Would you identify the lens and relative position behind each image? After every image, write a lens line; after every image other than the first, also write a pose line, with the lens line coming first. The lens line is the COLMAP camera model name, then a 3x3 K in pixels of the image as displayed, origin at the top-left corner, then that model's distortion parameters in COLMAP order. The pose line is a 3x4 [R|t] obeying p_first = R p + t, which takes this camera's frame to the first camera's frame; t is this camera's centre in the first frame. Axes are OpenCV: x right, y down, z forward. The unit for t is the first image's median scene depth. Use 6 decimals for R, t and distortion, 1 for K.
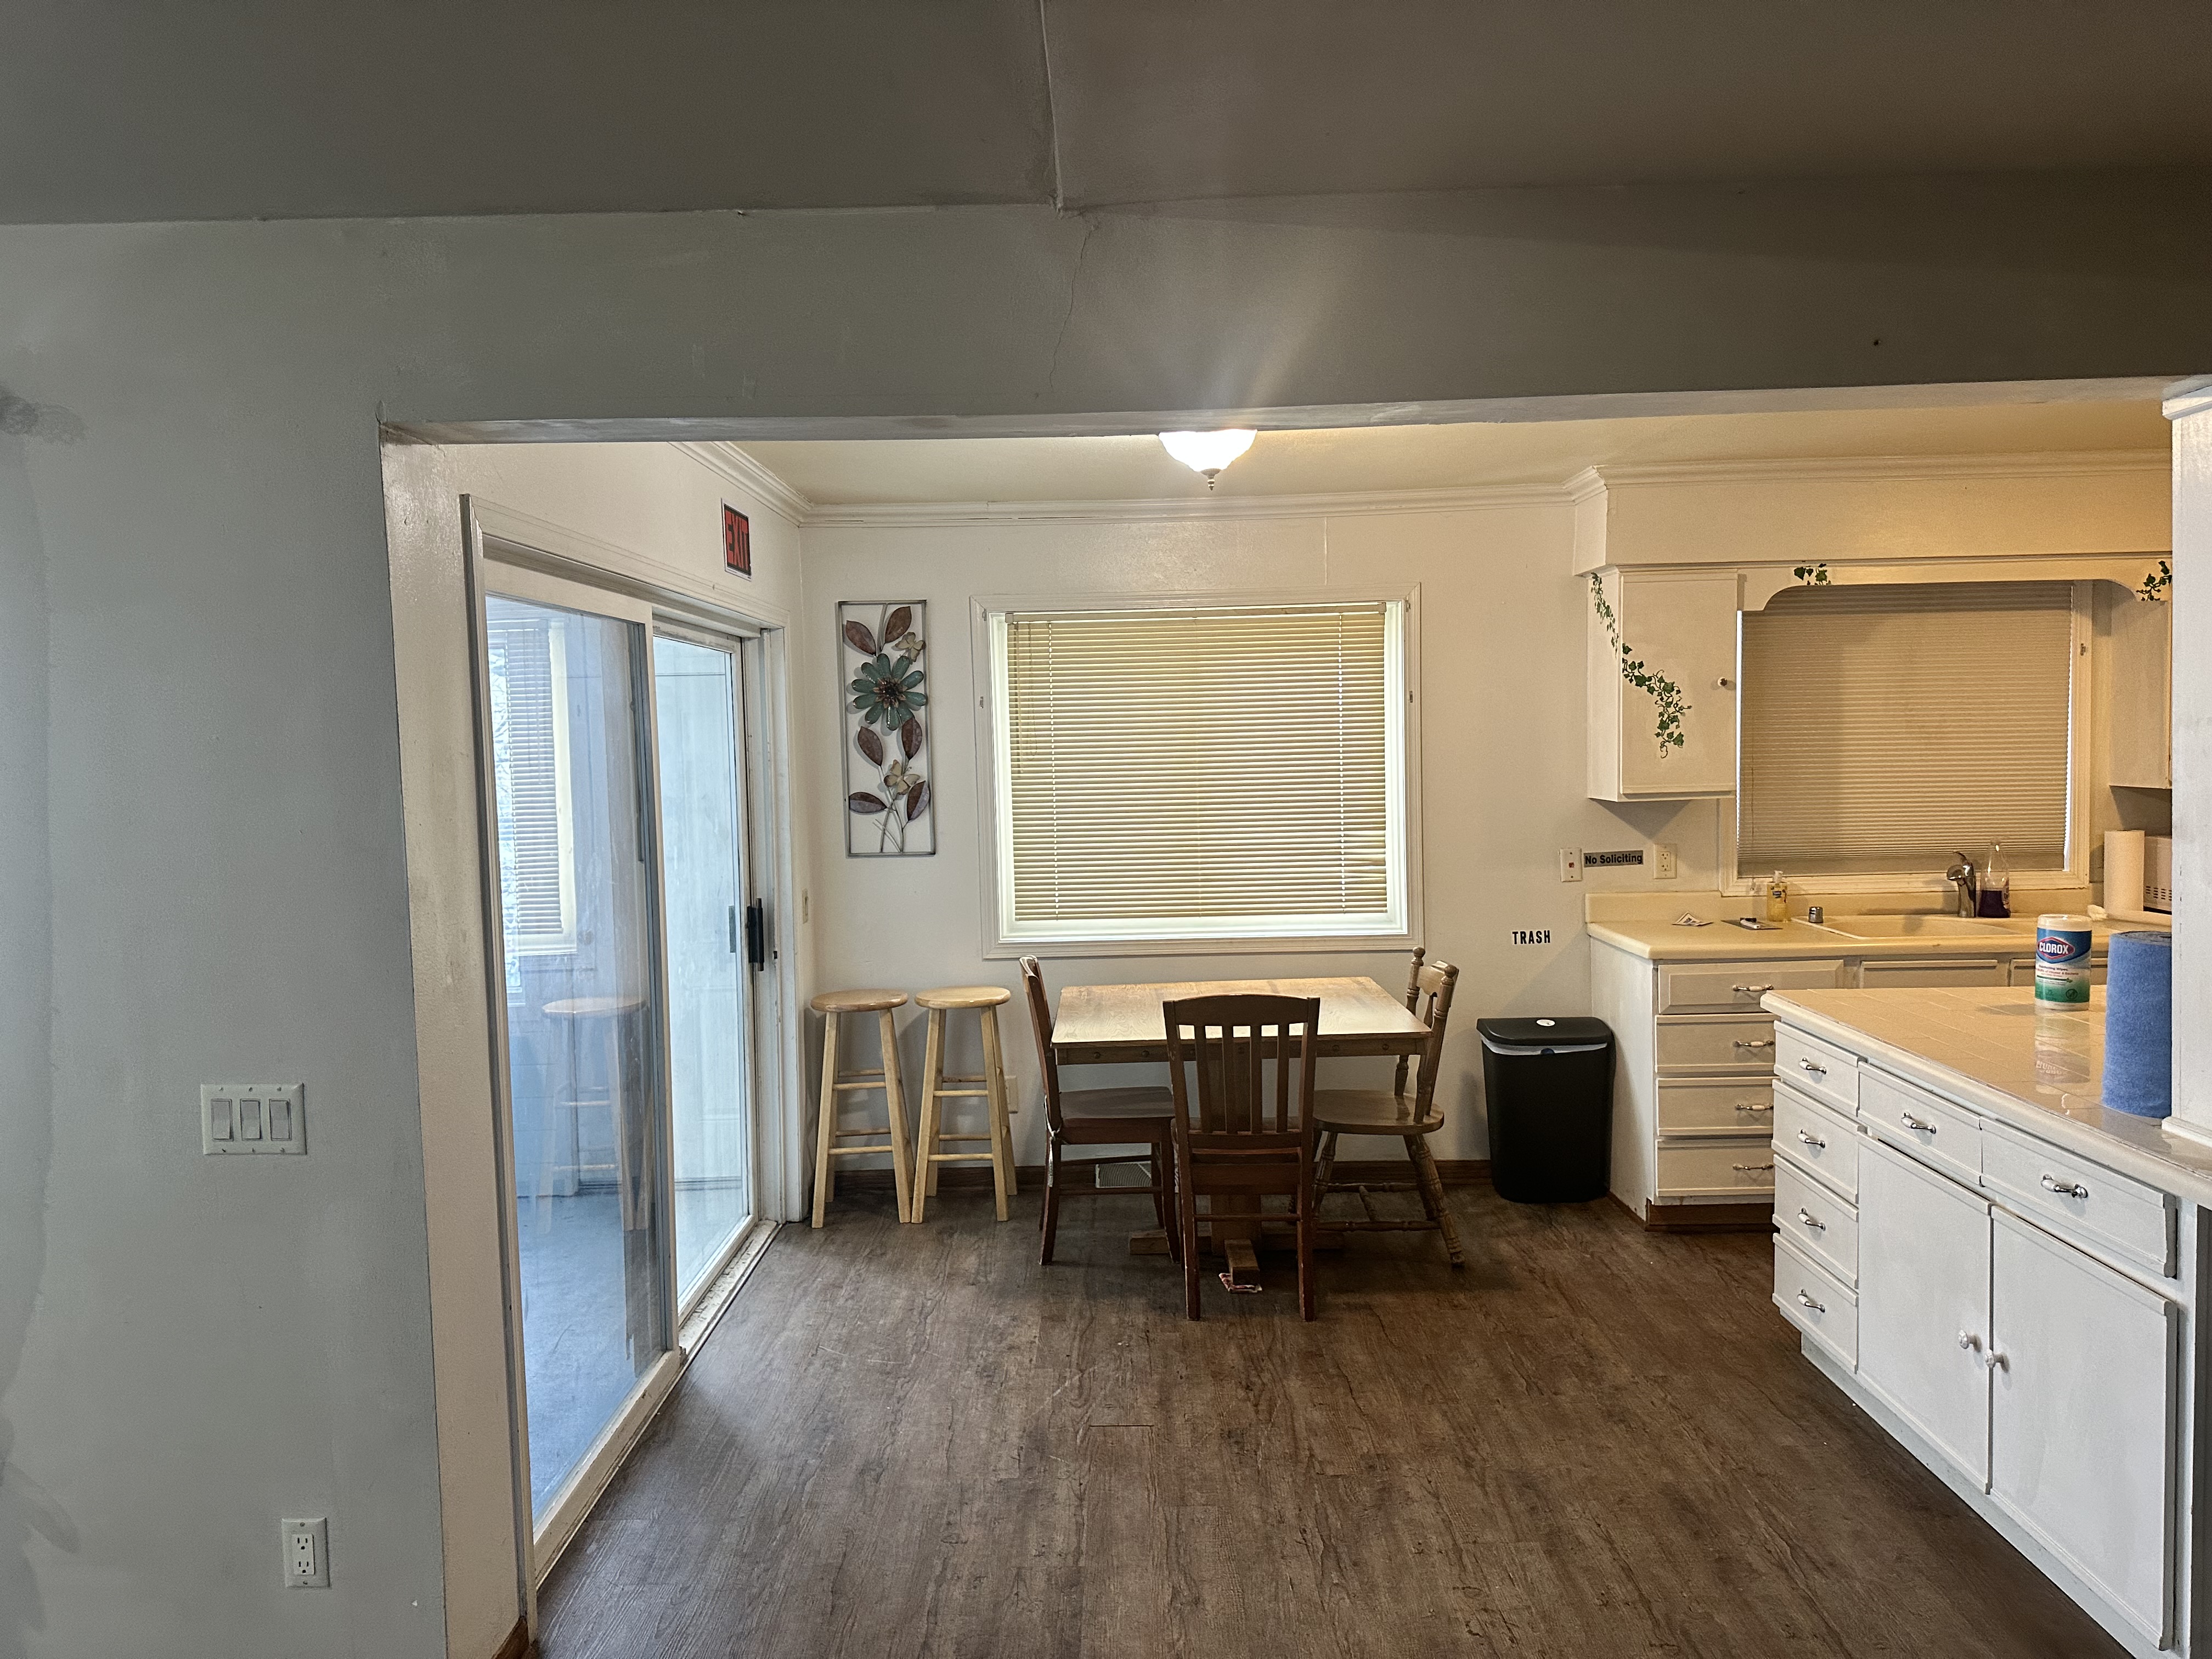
lens RADIAL K [[1552.1, 0, 1095.7], [0, 1552.1, 829.2], [0, 0, 1]] dist [0.061063, -0.038282]
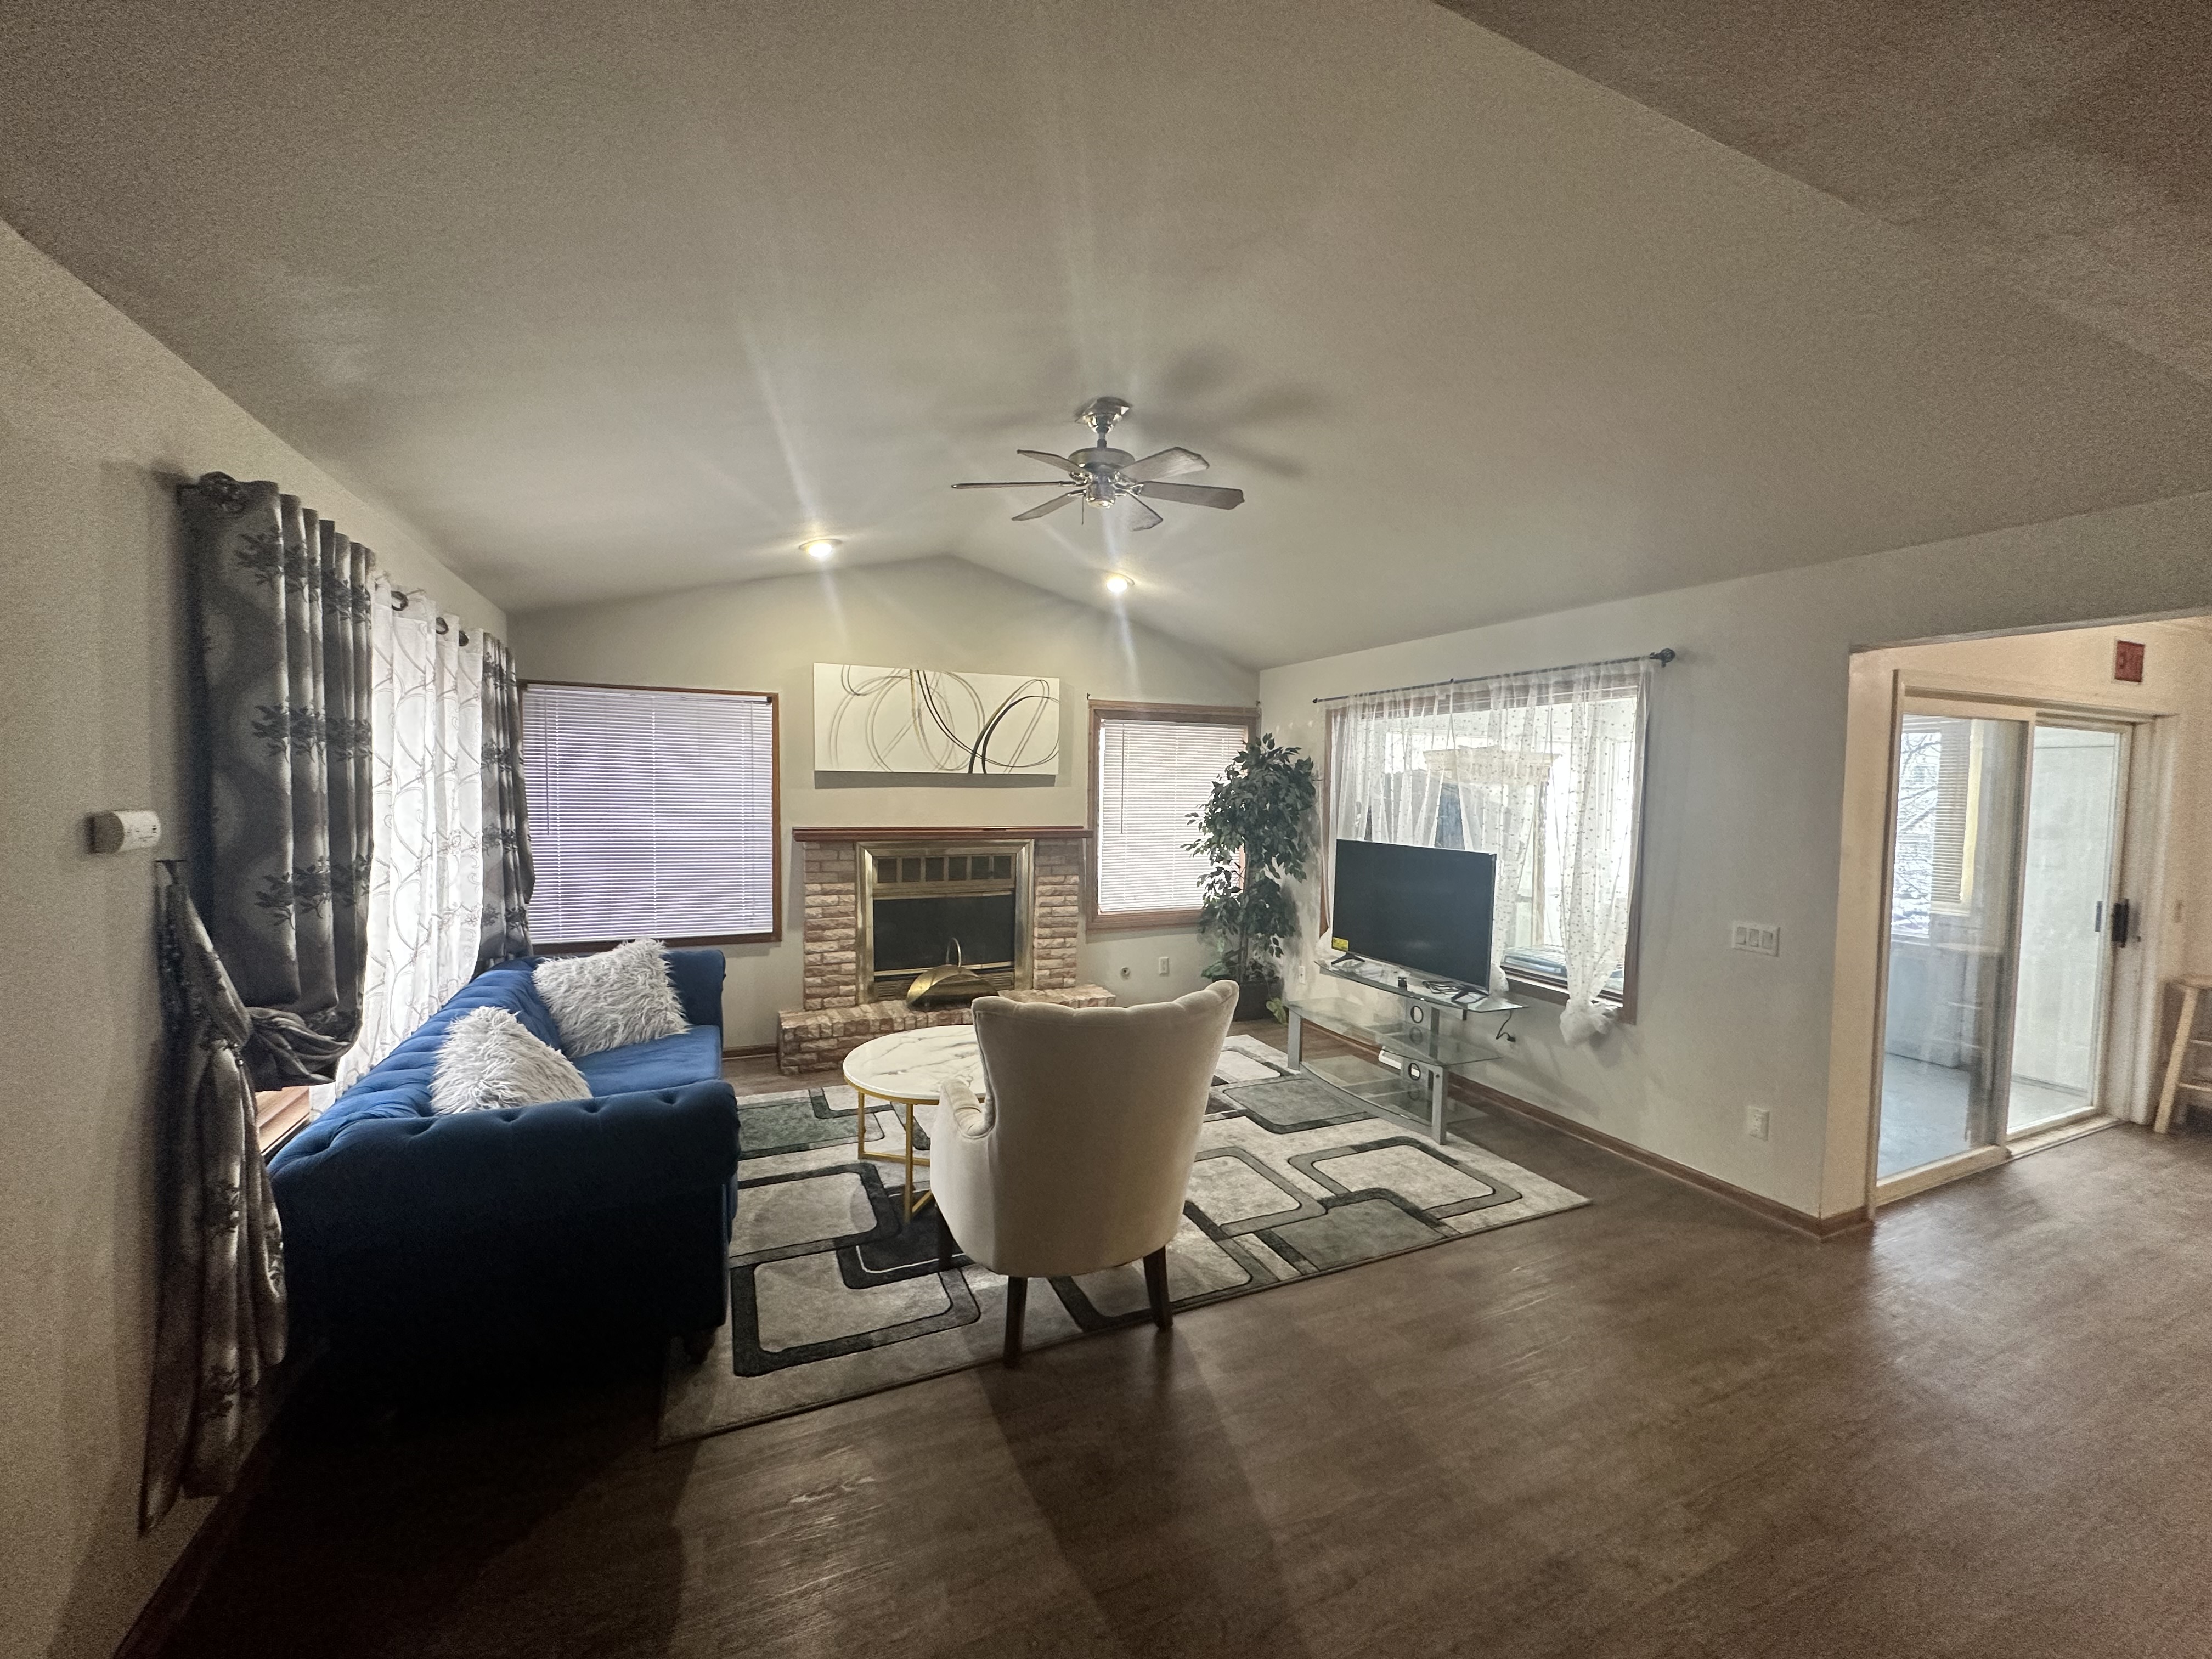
lens RADIAL K [[885.4, 0, 1104.4], [0, 885.4, 829.2], [0, 0, 1]] dist [0.005553, -0.000729]
pose [[0.427452, 0.079131, -0.900568, 0.128464], [-0.079682, 0.995583, 0.049659, 0.014561], [0.900520, 0.050532, 0.431869, -0.251447]]
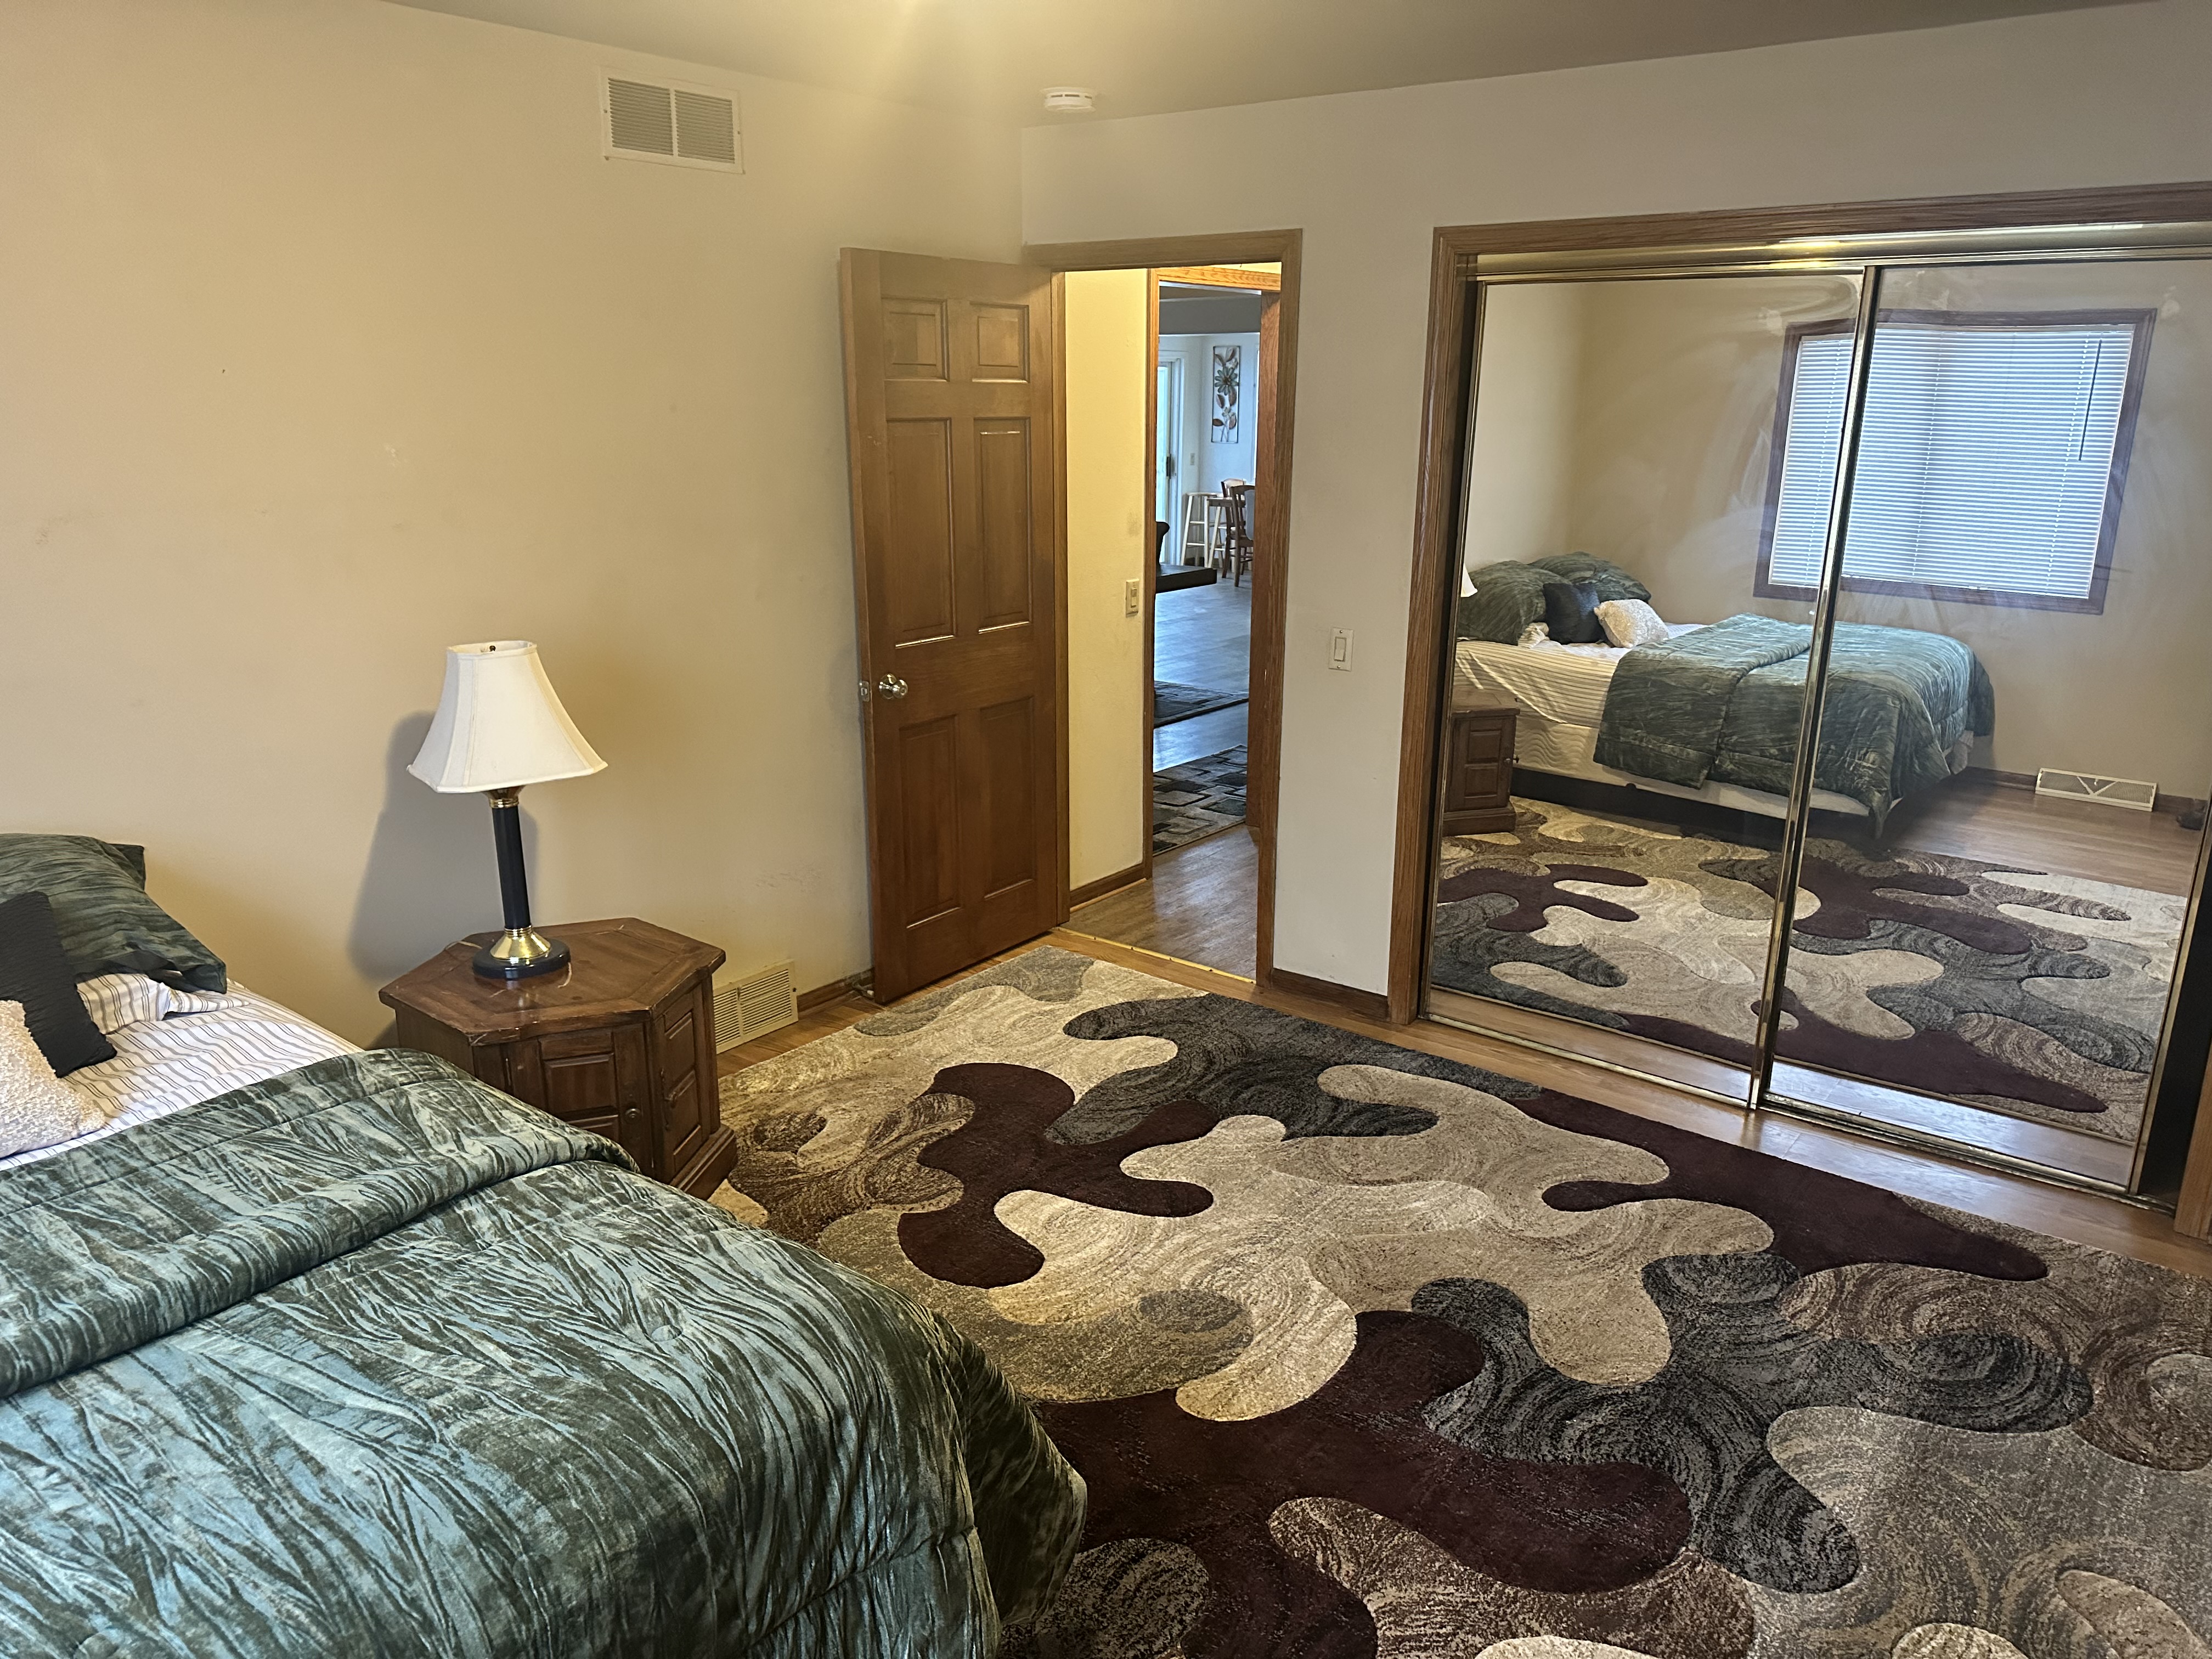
lens RADIAL K [[1552.1, 0, 1108.6], [0, 1552.1, 823.6], [0, 0, 1]] dist [0.061063, -0.038282]
pose [[0.800839, 0.195249, -0.566158, 1.540302], [-0.073354, 0.970223, 0.230837, 0.054271], [0.594371, -0.143334, 0.791315, -1.544323]]
